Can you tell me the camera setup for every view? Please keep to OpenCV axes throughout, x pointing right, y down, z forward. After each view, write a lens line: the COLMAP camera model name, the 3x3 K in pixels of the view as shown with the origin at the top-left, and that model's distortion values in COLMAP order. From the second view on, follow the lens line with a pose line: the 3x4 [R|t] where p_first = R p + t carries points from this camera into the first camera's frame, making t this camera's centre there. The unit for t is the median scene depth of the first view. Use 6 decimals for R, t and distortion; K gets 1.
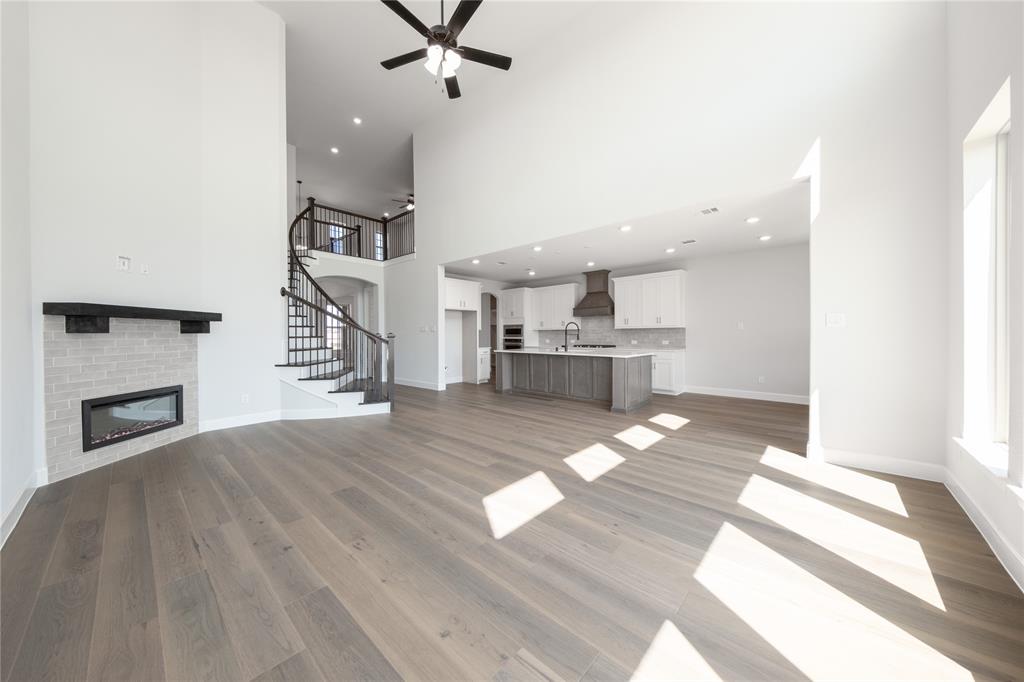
lens RADIAL K [[349.3, 0, 510.9], [0, 349.3, 337.0], [0, 0, 1]] dist [0.002361, -0.002801]
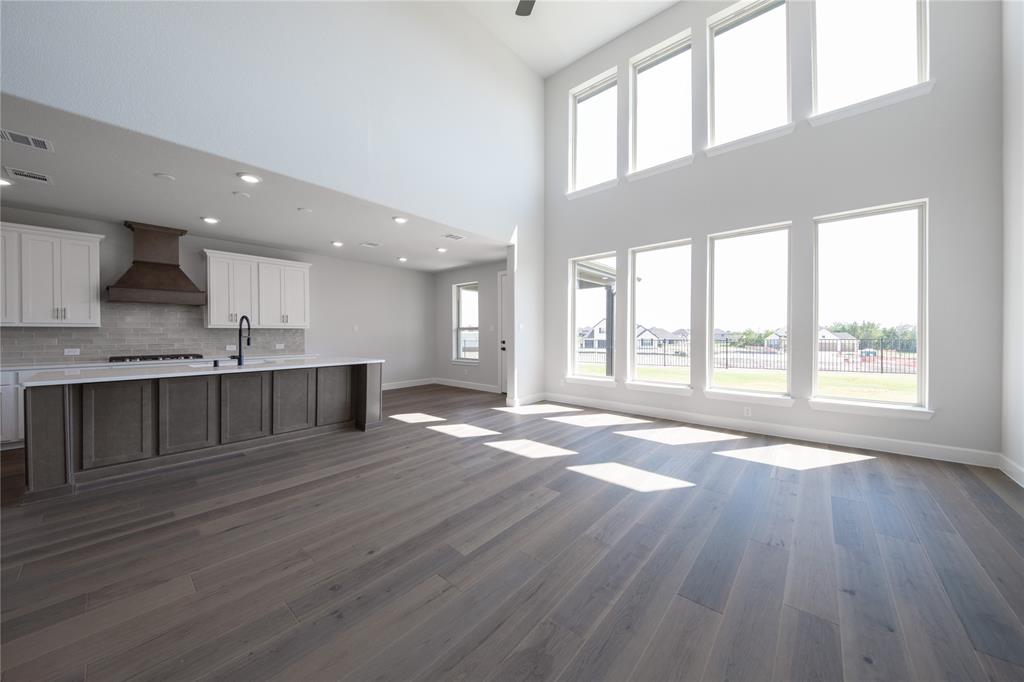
lens RADIAL K [[349.3, 0, 510.0], [0, 349.3, 333.8], [0, 0, 1]] dist [0.002361, -0.002801]
pose [[-0.033078, 0.003716, 0.999446, -0.657711], [0.013099, 0.999909, -0.003284, -0.005449], [-0.999367, 0.012983, -0.033124, 0.833548]]
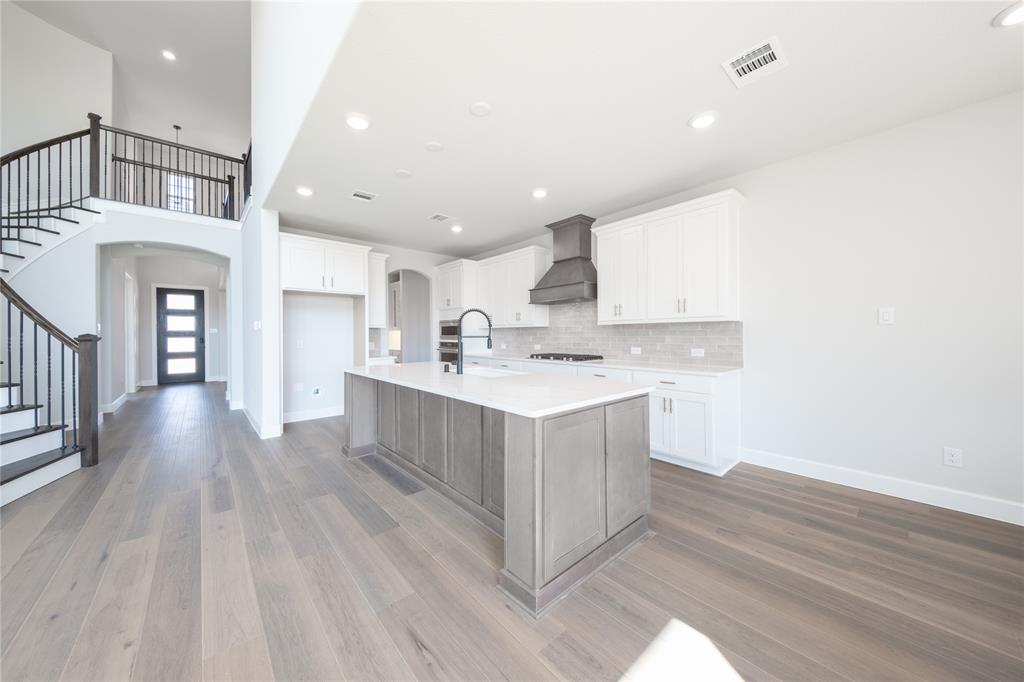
lens RADIAL K [[349.3, 0, 511.4], [0, 349.3, 336.6], [0, 0, 1]] dist [0.002361, -0.002801]
pose [[0.993870, 0.000416, -0.110552, 0.408093], [-0.000676, 0.999997, -0.002309, -0.008160], [0.110551, 0.002370, 0.993868, 0.840016]]
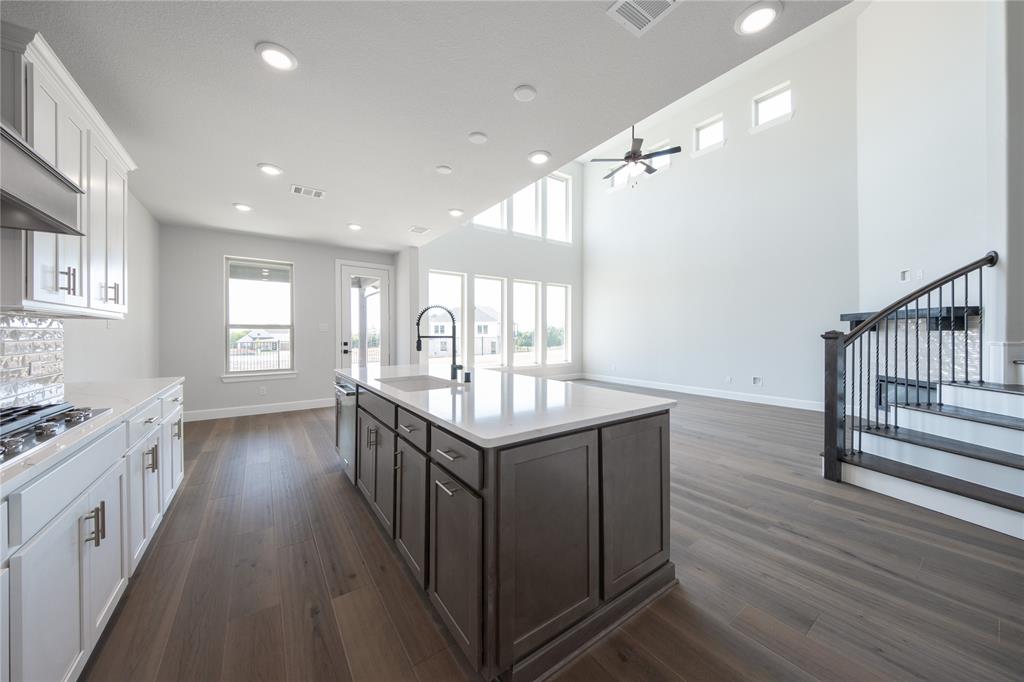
lens RADIAL K [[349.3, 0, 502.7], [0, 349.3, 334.7], [0, 0, 1]] dist [0.002361, -0.002801]
pose [[-0.974261, 0.005304, 0.225363, 0.029019], [0.007931, 0.999911, 0.010752, -0.017561], [-0.225285, 0.012262, -0.974216, 2.023676]]
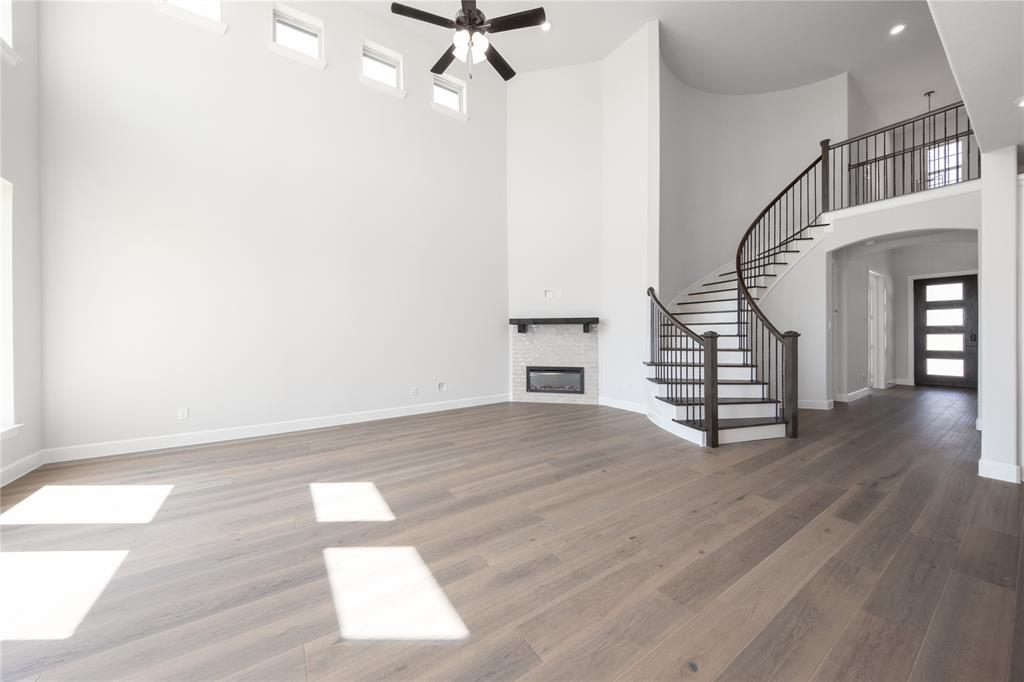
lens RADIAL K [[349.3, 0, 505.1], [0, 349.3, 341.4], [0, 0, 1]] dist [0.002361, -0.002801]
pose [[-0.248449, 0.026121, -0.968293, 0.515718], [-0.003143, 0.999609, 0.027772, -0.010751], [0.968640, 0.009943, -0.248270, 0.977393]]
